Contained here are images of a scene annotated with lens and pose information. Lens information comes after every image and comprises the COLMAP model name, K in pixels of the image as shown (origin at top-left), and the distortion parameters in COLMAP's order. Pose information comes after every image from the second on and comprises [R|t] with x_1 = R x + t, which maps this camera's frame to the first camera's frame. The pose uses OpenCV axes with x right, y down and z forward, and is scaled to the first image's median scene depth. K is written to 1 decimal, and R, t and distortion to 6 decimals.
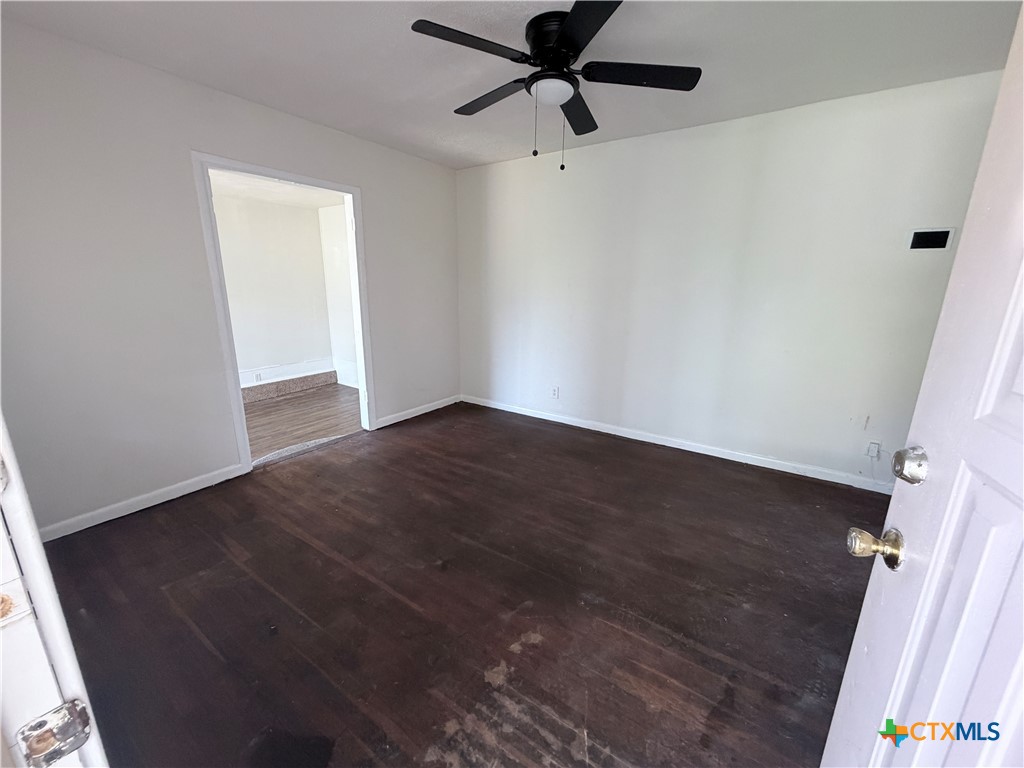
lens RADIAL K [[410.5, 0, 511.8], [0, 410.5, 385.5], [0, 0, 1]] dist [-0.000238, -0.000062]
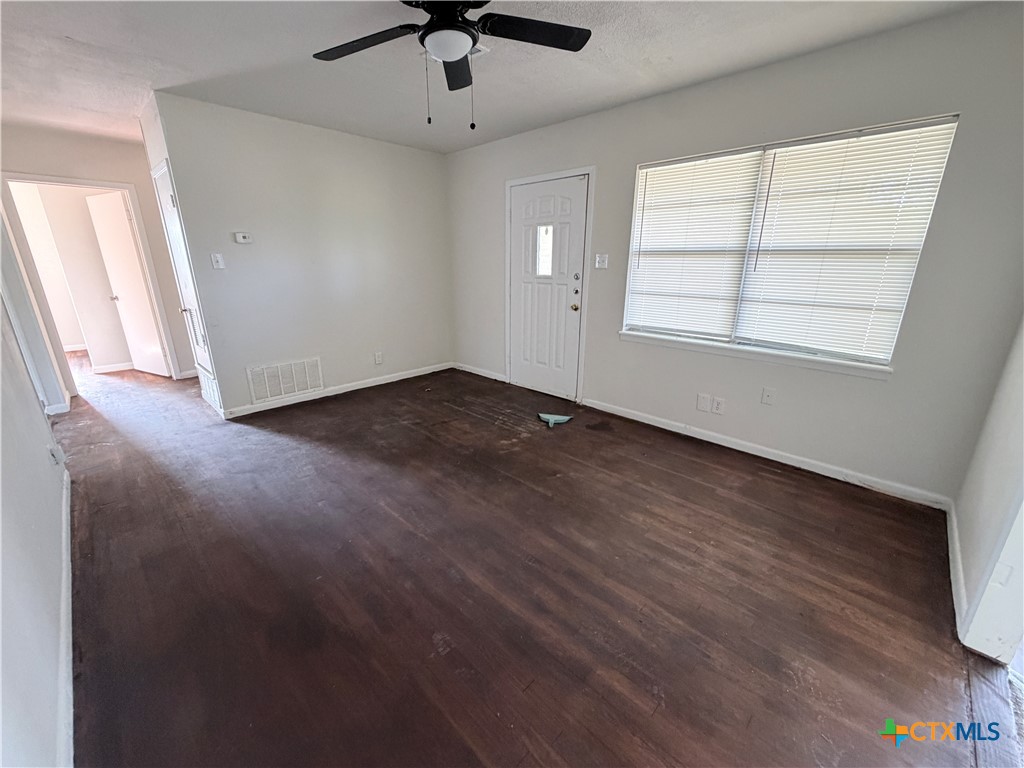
lens RADIAL K [[410.5, 0, 513.7], [0, 410.5, 387.1], [0, 0, 1]] dist [-0.000238, -0.000062]
pose [[-0.986088, -0.063956, 0.153427, -0.202035], [0.024641, 0.856577, 0.515430, -0.459959], [-0.164387, 0.512040, -0.843085, 1.856930]]
